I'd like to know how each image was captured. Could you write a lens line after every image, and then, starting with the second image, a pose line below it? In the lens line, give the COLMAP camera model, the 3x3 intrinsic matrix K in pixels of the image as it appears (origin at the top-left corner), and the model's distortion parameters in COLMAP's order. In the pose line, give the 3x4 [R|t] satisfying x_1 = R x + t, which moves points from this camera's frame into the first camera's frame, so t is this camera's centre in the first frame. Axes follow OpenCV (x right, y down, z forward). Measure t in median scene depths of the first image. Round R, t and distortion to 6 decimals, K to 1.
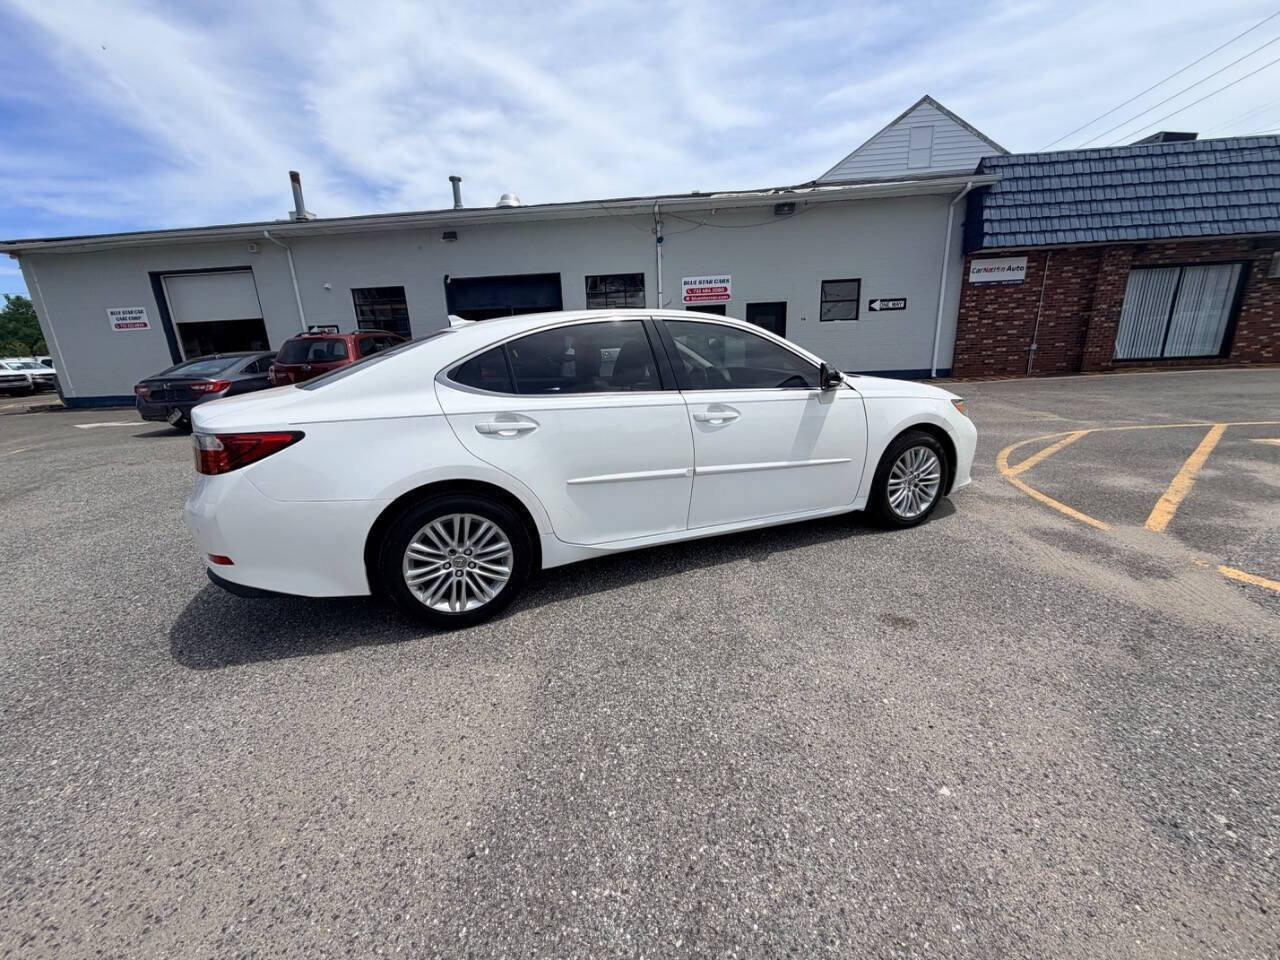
lens RADIAL K [[506.8, 0, 636.8], [0, 506.8, 481.1], [0, 0, 1]] dist [-0.000991, 0.000012]
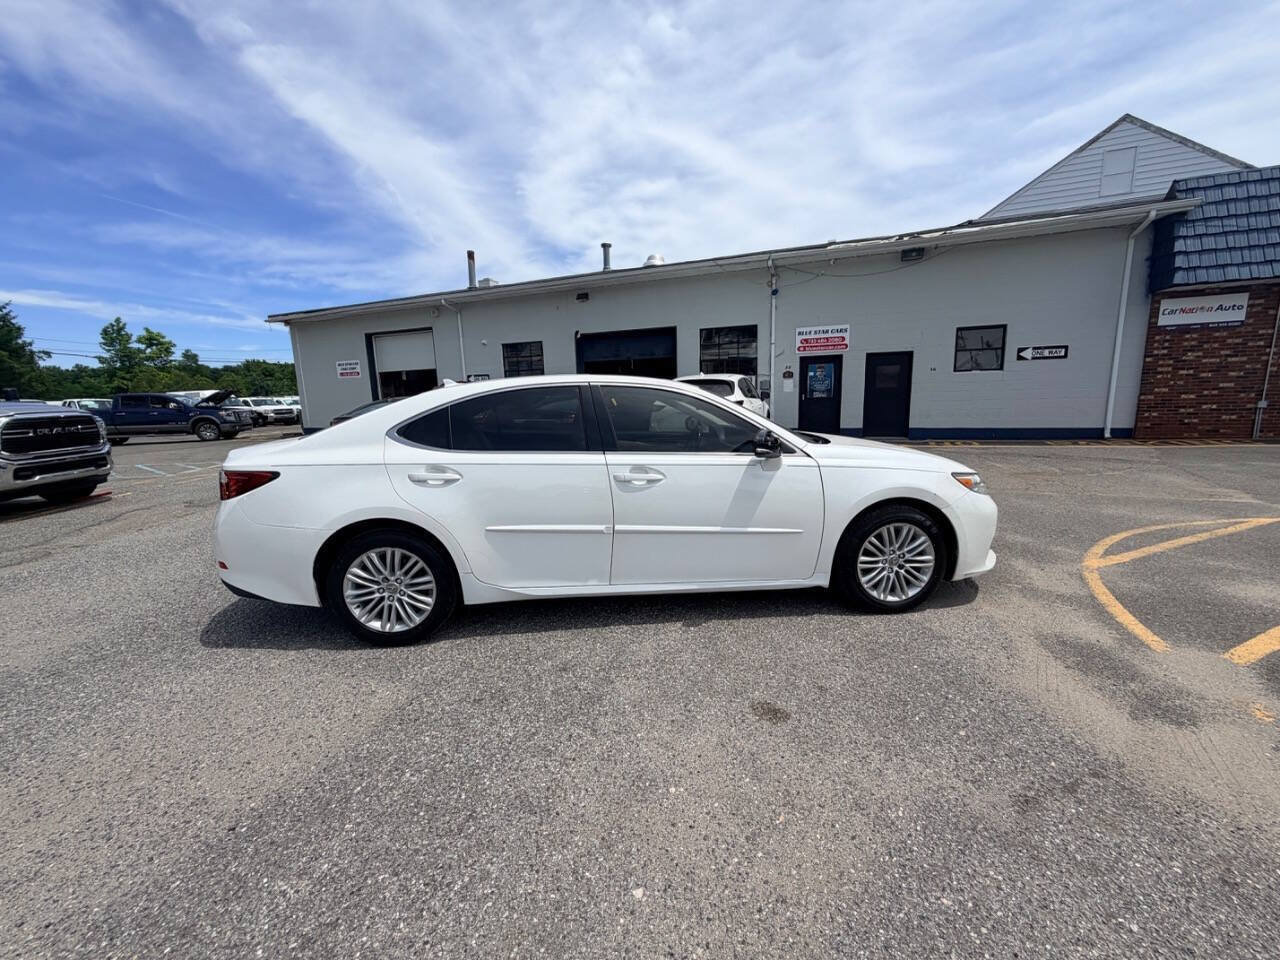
lens RADIAL K [[507.1, 0, 637.7], [0, 507.1, 481.3], [0, 0, 1]] dist [-0.000552, -0.000160]
pose [[0.956551, 0.062103, -0.284874, 0.115833], [-0.085960, 0.993693, -0.072010, -0.011695], [0.278605, 0.093369, 0.955856, 0.003167]]
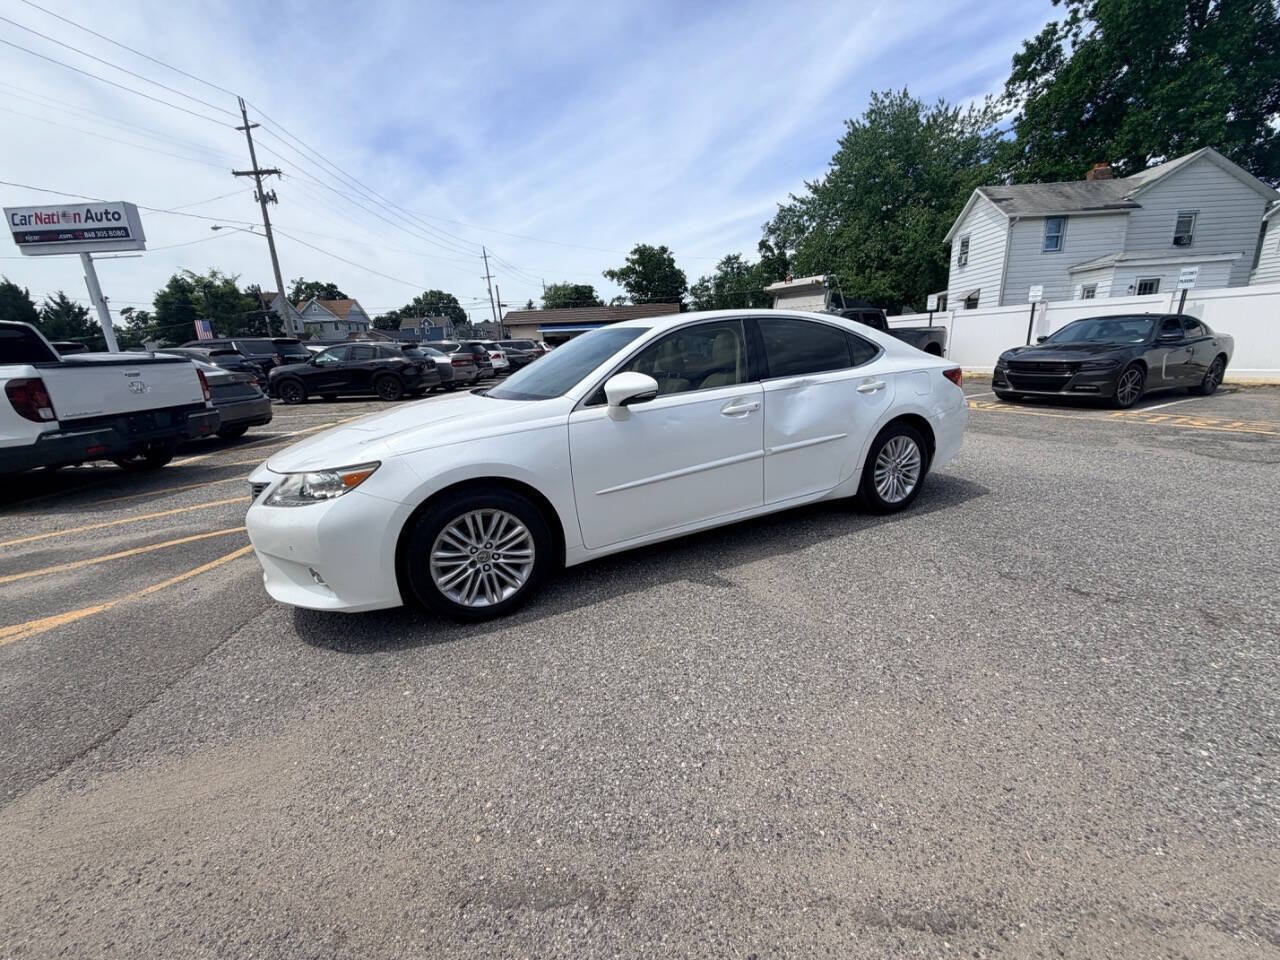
lens RADIAL K [[508.2, 0, 638.3], [0, 508.2, 480.0], [0, 0, 1]] dist [0.001056, -0.000285]
pose [[-0.994385, 0.095972, -0.044582, 0.047535], [0.061612, 0.867597, 0.493435, -0.179555], [0.086035, 0.487918, -0.868639, 0.667783]]
